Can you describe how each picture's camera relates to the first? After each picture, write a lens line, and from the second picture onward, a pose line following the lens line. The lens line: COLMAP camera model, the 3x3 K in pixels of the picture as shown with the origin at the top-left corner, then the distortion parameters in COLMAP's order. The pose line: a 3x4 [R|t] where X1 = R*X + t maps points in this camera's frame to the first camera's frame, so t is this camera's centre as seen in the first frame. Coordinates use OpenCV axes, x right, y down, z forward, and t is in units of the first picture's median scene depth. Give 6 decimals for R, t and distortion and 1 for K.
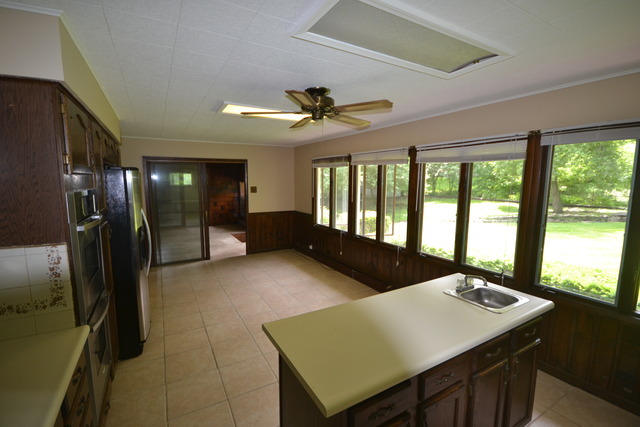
lens RADIAL K [[284.9, 0, 315.3], [0, 284.9, 218.2], [0, 0, 1]] dist [0.003348, -0.002810]
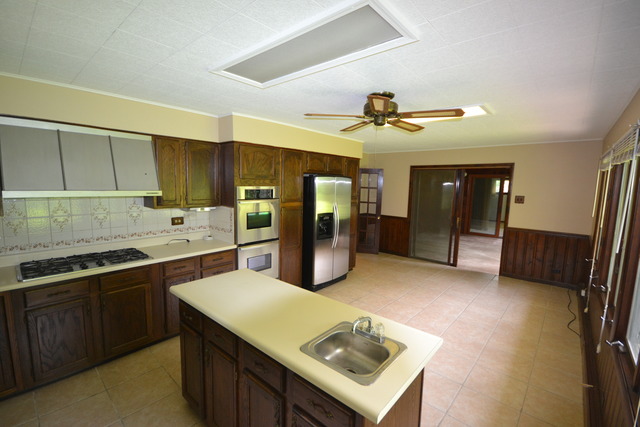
lens RADIAL K [[284.9, 0, 316.1], [0, 284.9, 217.6], [0, 0, 1]] dist [0.003348, -0.002810]
pose [[0.330777, 0.124797, -0.935421, 0.540127], [-0.151139, 0.985428, 0.078023, -0.039408], [0.931528, 0.115570, 0.344819, 0.284108]]
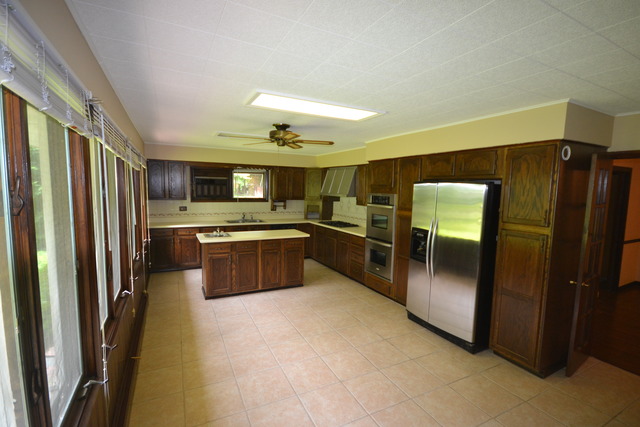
lens RADIAL K [[293.4, 0, 319.3], [0, 293.4, 213.8], [0, 0, 1]] dist [0.002470, 0.000508]
pose [[-0.999241, -0.023213, 0.031275, -0.144595], [-0.015557, 0.974028, 0.225892, -0.208391], [-0.035706, 0.225234, -0.973650, 1.493031]]
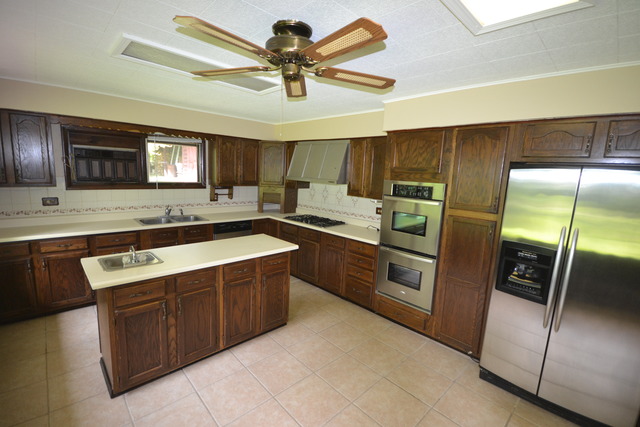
lens RADIAL K [[284.9, 0, 318.3], [0, 284.9, 214.7], [0, 0, 1]] dist [0.003348, -0.002810]
pose [[-0.964720, -0.002512, -0.263266, 0.068843], [-0.079273, 0.956321, 0.281364, -0.139718], [0.251060, 0.292308, -0.922781, 1.017980]]
